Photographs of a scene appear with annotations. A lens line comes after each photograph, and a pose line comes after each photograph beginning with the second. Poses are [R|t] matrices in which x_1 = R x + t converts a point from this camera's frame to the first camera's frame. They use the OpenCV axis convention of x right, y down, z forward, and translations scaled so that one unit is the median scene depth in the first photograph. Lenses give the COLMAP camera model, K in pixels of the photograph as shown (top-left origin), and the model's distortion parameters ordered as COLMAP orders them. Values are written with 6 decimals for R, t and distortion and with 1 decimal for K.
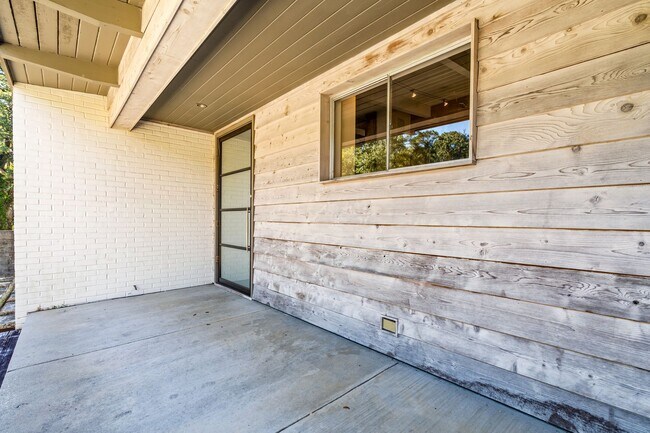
lens RADIAL K [[297.7, 0, 325.5], [0, 297.7, 224.4], [0, 0, 1]] dist [-0.001029, -0.000021]
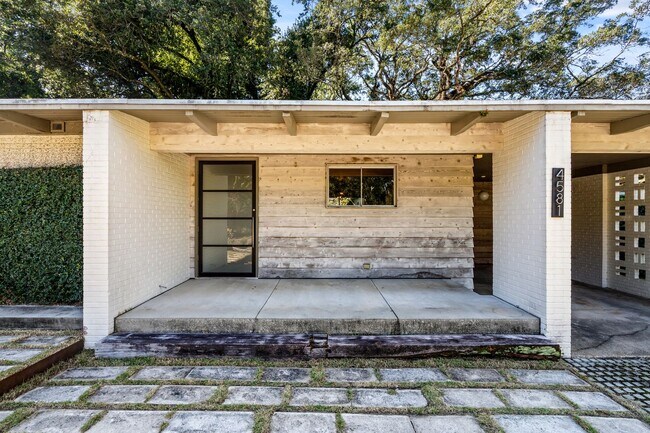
lens RADIAL K [[293.1, 0, 329.1], [0, 293.1, 218.0], [0, 0, 1]] dist [-0.001578, -0.000021]
pose [[0.667129, -0.011289, 0.744856, -1.532907], [0.016136, 0.999870, 0.000701, -0.069238], [-0.744767, 0.011552, 0.667225, -0.372092]]
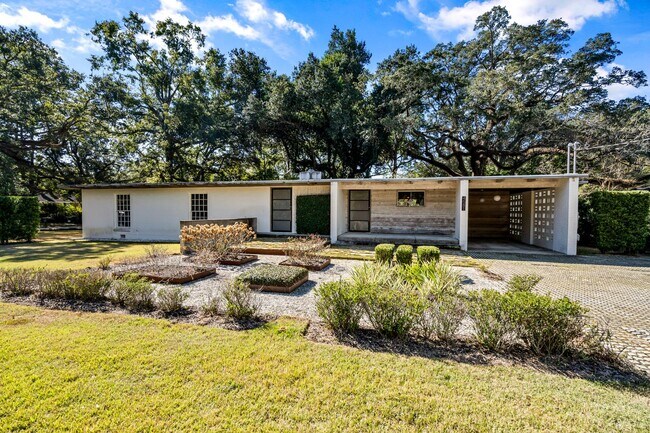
lens RADIAL K [[293.1, 0, 329.1], [0, 293.1, 218.0], [0, 0, 1]] dist [-0.001578, -0.000021]
pose [[0.835638, -0.014257, 0.549095, -4.052851], [0.007355, 0.999864, 0.014768, -0.021033], [-0.549231, -0.008302, 0.835629, -2.845402]]
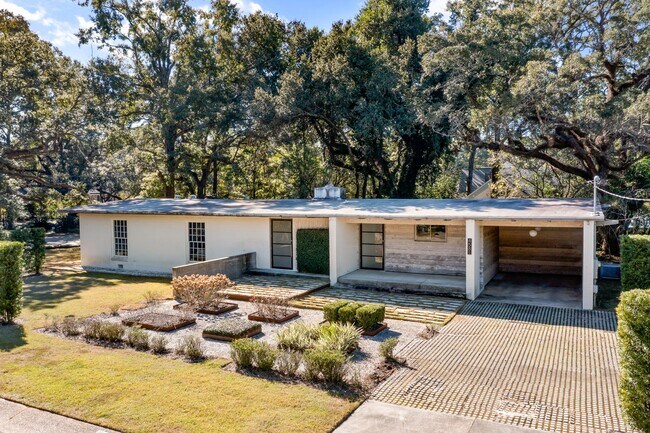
lens RADIAL K [[509.6, 0, 325.0], [0, 509.6, 216.5], [0, 0, 1]] dist [-0.025707, -0.004825]
pose [[0.933508, -0.033740, 0.356965, -4.091005], [0.021962, 0.999074, 0.036999, -0.842380], [-0.357883, -0.026699, 0.933385, -5.823571]]
